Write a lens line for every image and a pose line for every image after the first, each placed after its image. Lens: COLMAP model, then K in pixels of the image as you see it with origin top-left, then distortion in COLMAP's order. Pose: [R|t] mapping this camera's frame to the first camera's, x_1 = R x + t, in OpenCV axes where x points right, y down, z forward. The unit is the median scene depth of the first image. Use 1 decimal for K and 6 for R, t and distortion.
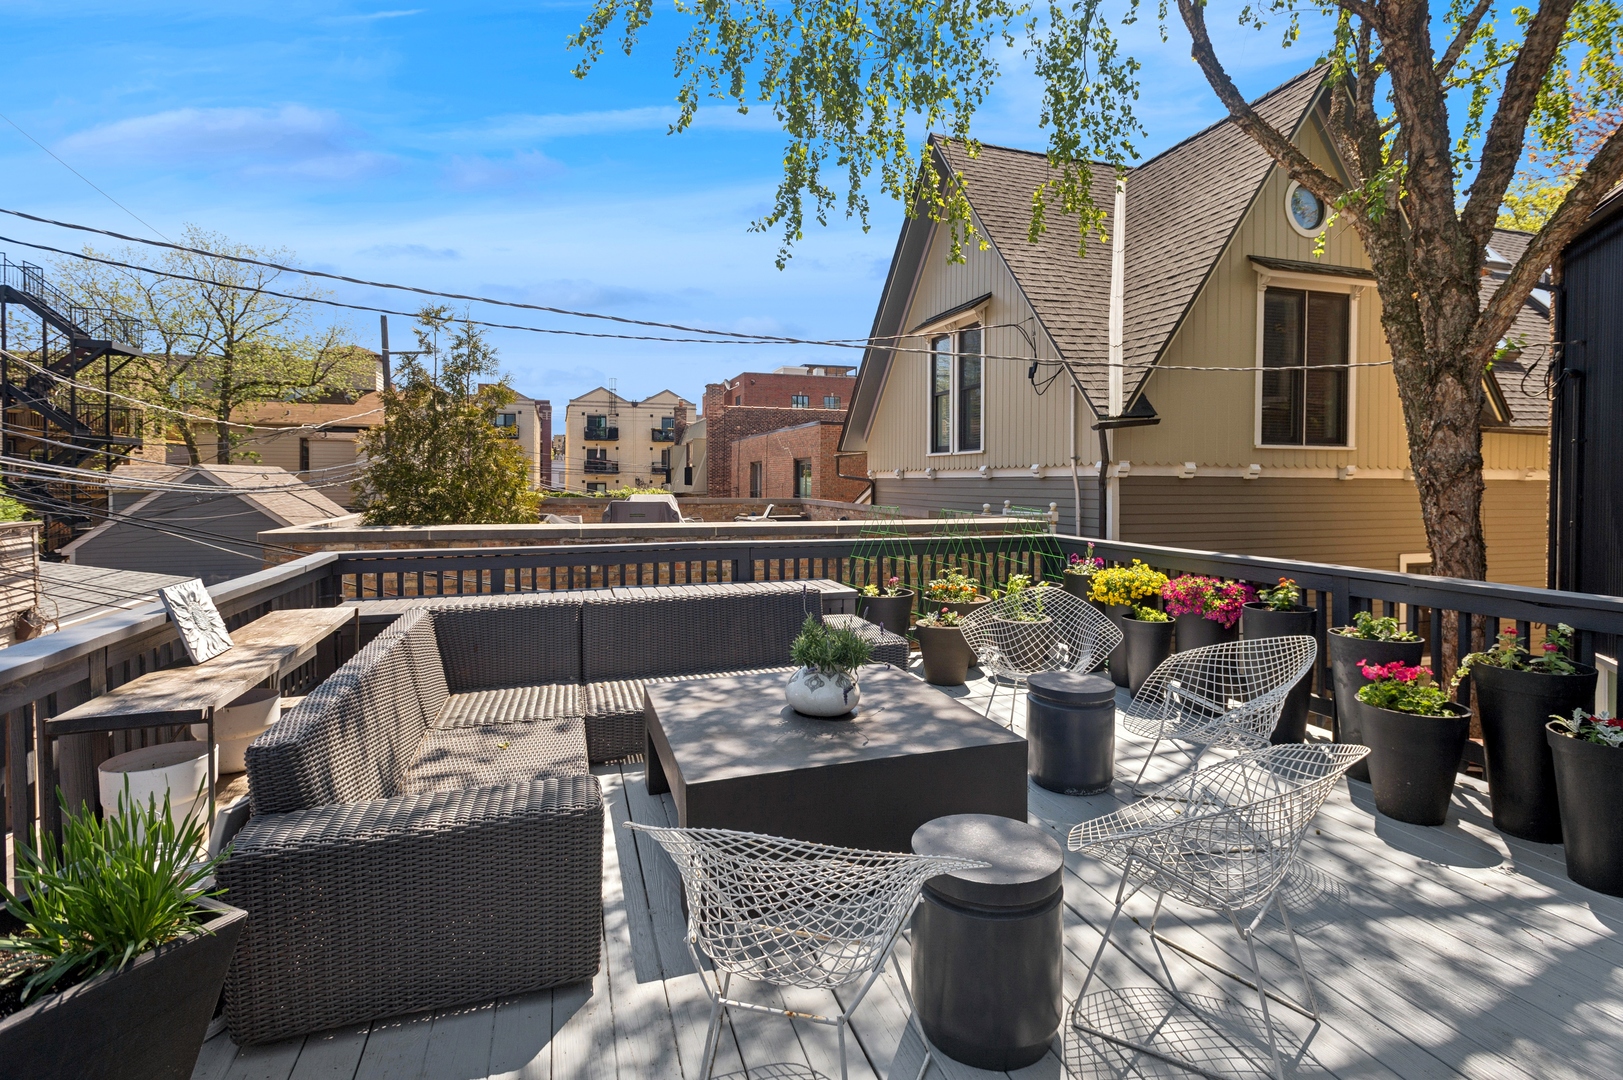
lens RADIAL K [[777.3, 0, 819.2], [0, 777.3, 501.4], [0, 0, 1]] dist [0.018733, -0.007872]
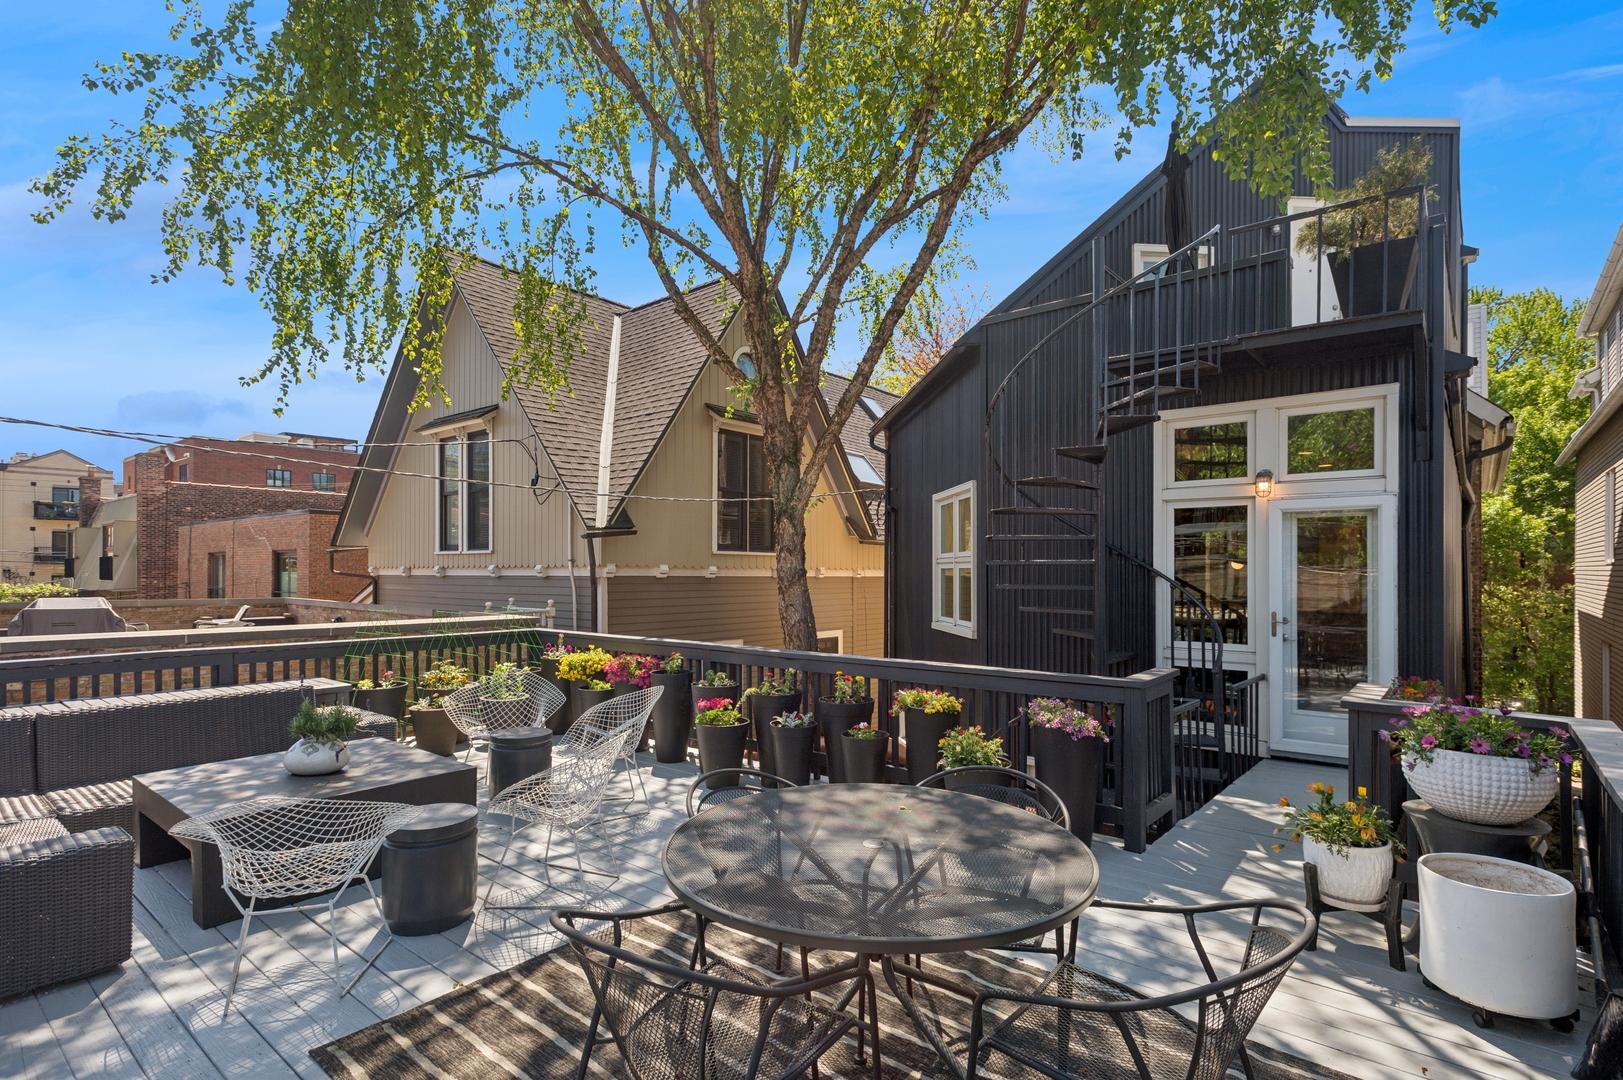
lens RADIAL K [[801.3, 0, 809.9], [0, 801.3, 568.4], [0, 0, 1]] dist [0.011088, -0.001304]
pose [[0.847217, 0.001388, 0.531245, -0.004813], [0.013968, 0.999593, -0.024887, -0.010458], [-0.531063, 0.028505, 0.846852, -0.217456]]
